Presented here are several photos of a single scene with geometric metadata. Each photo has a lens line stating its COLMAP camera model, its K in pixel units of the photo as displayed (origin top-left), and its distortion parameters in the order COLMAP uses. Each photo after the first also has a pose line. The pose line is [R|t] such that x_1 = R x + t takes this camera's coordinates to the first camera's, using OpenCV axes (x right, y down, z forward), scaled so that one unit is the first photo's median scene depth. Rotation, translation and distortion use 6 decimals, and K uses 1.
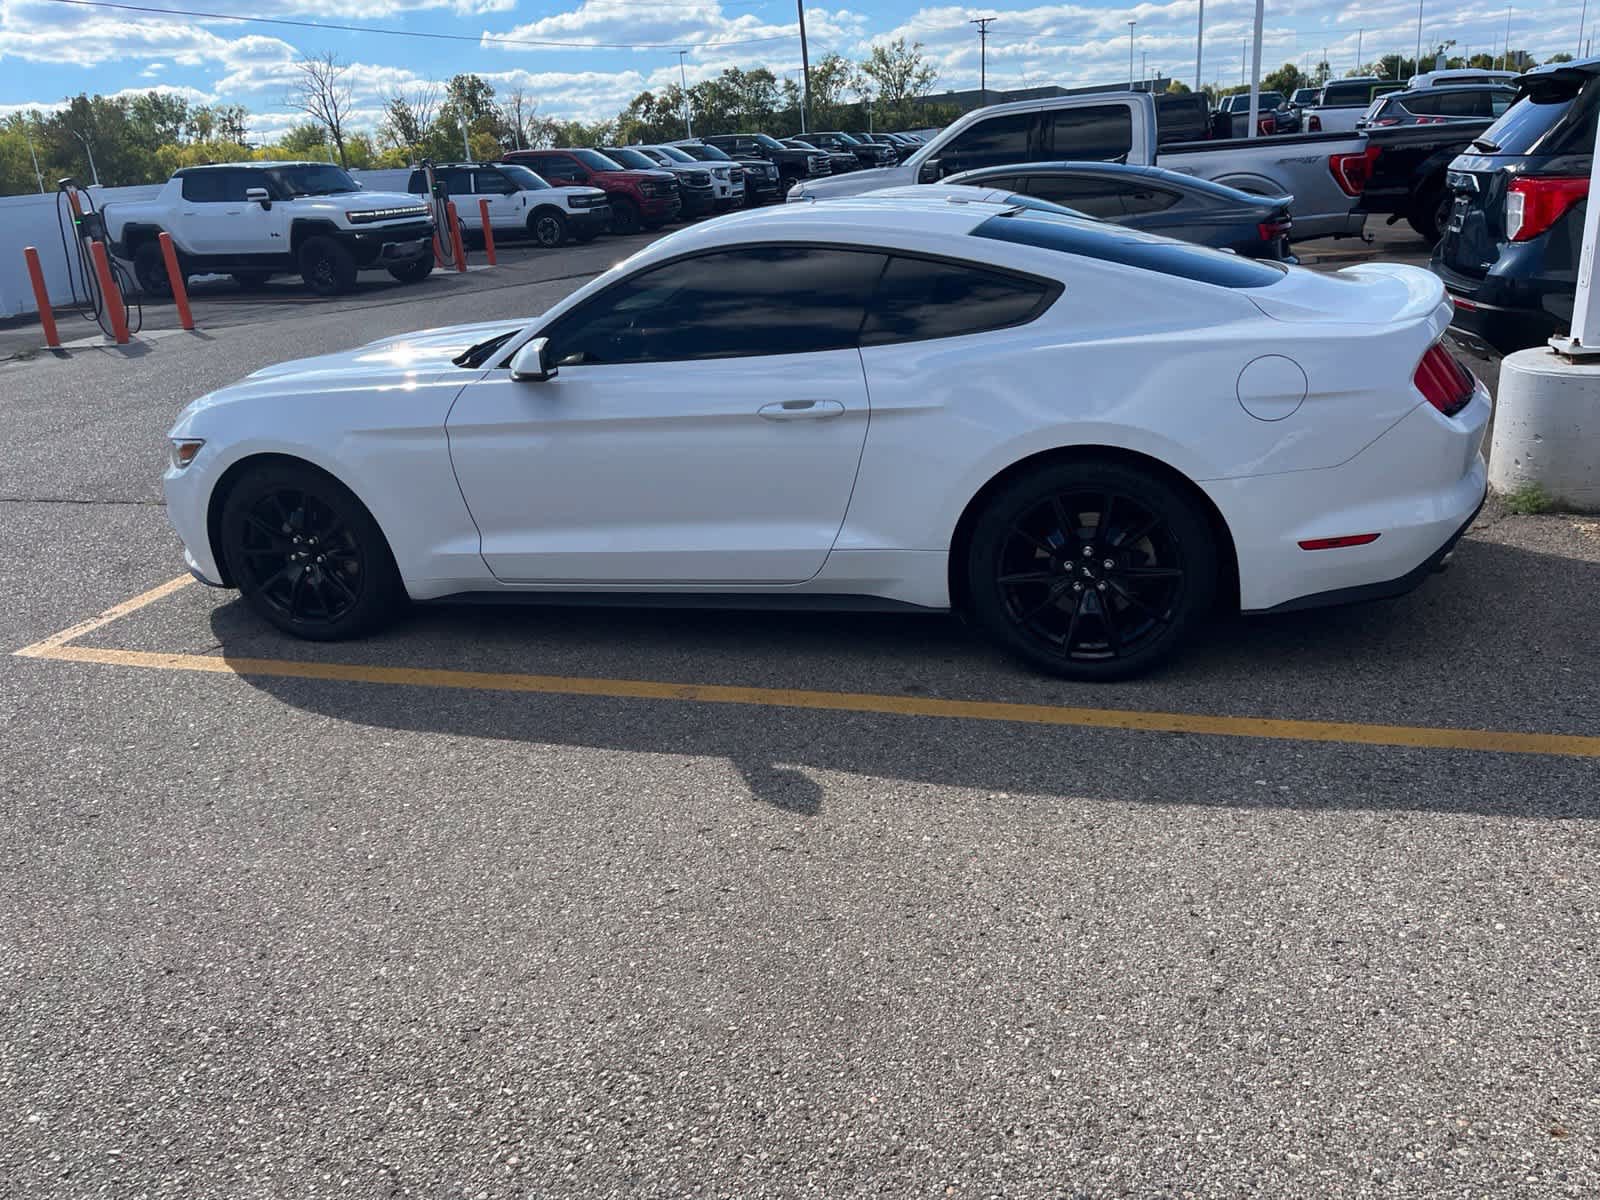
lens RADIAL K [[1197.8, 0, 788.5], [0, 1197.8, 604.3], [0, 0, 1]] dist [0.086194, -0.118000]
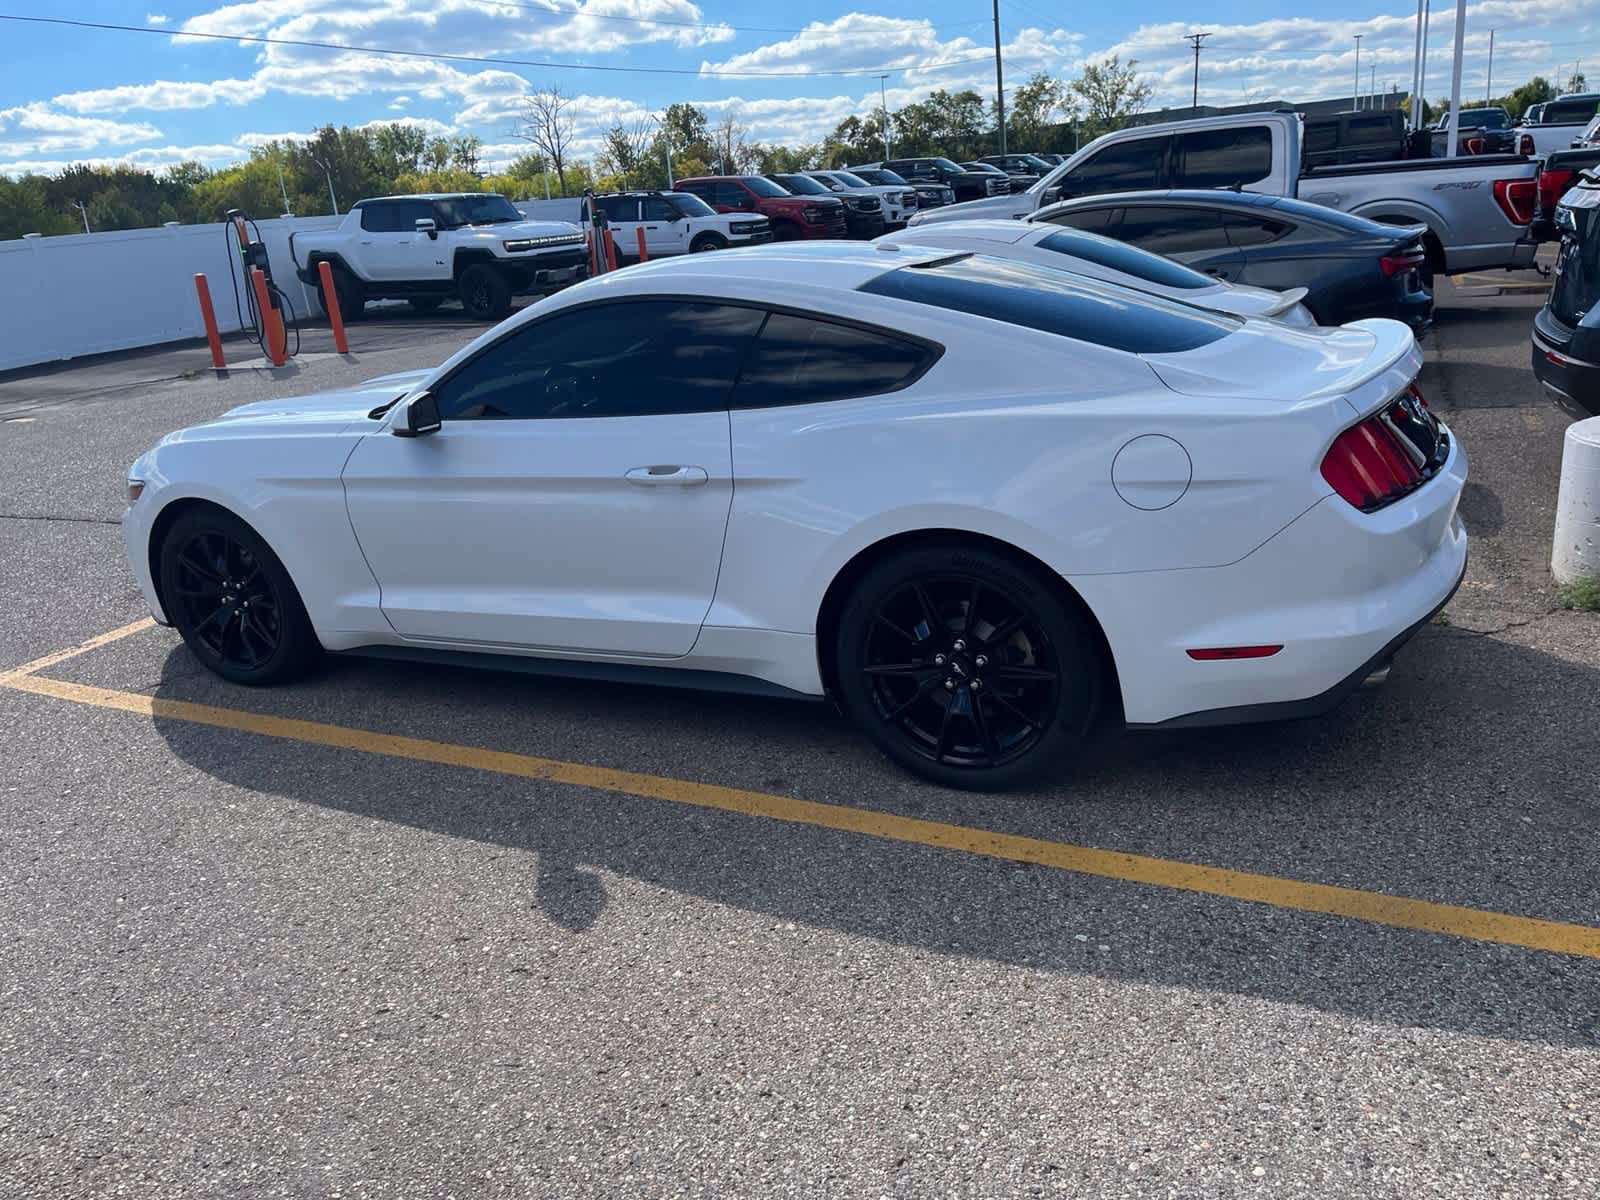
lens RADIAL K [[1197.8, 0, 789.0], [0, 1197.8, 605.7], [0, 0, 1]] dist [0.086194, -0.118000]
pose [[0.987277, 0.044487, -0.152657, 0.251241], [-0.046809, 0.998836, -0.011649, -0.055110], [0.151961, 0.018647, 0.988211, 0.099532]]
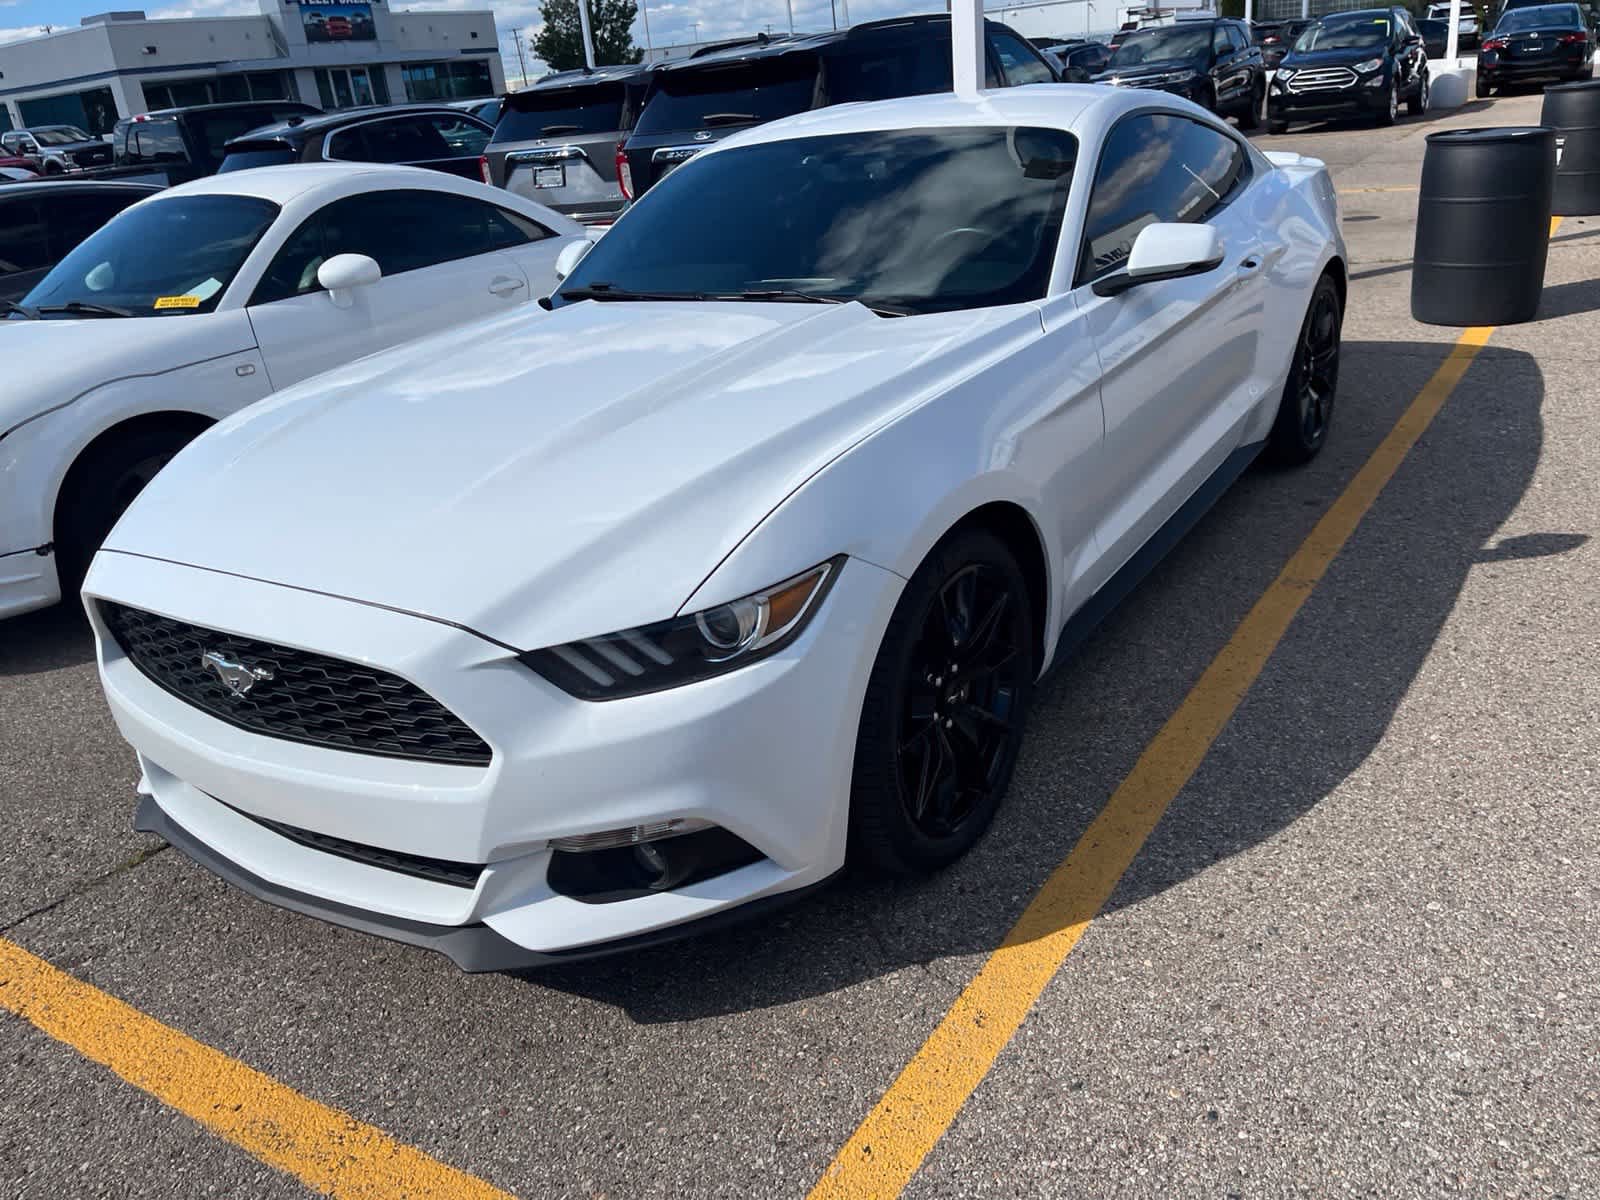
lens RADIAL K [[1197.8, 0, 810.5], [0, 1197.8, 614.3], [0, 0, 1]] dist [0.086194, -0.118000]
pose [[0.279004, -0.333105, 0.900665, -1.081939], [0.395596, 0.894497, 0.208278, -0.258138], [-0.875020, 0.298189, 0.381343, 1.023818]]
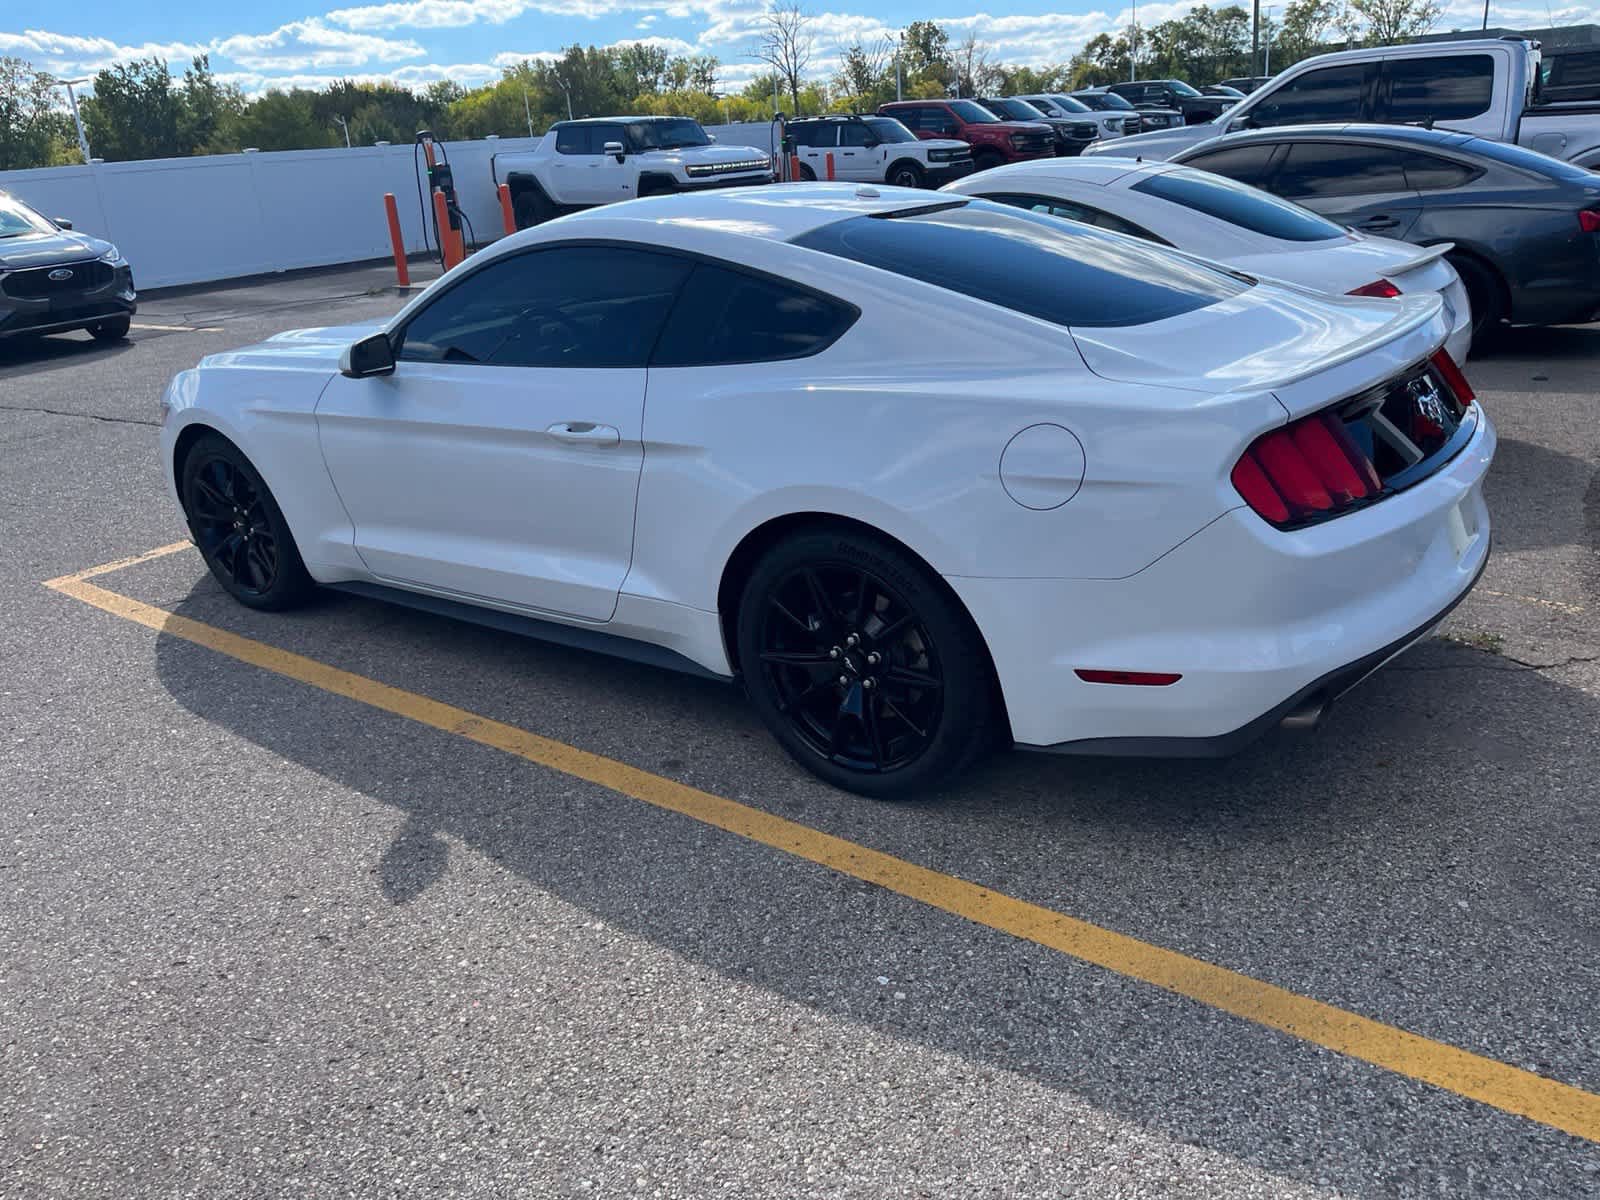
lens RADIAL K [[1197.8, 0, 787.9], [0, 1197.8, 608.6], [0, 0, 1]] dist [0.086194, -0.118000]
pose [[0.941732, 0.130546, -0.309997, 0.444381], [-0.117803, 0.991249, 0.059563, -0.104830], [0.315060, -0.019573, 0.948870, 0.205800]]
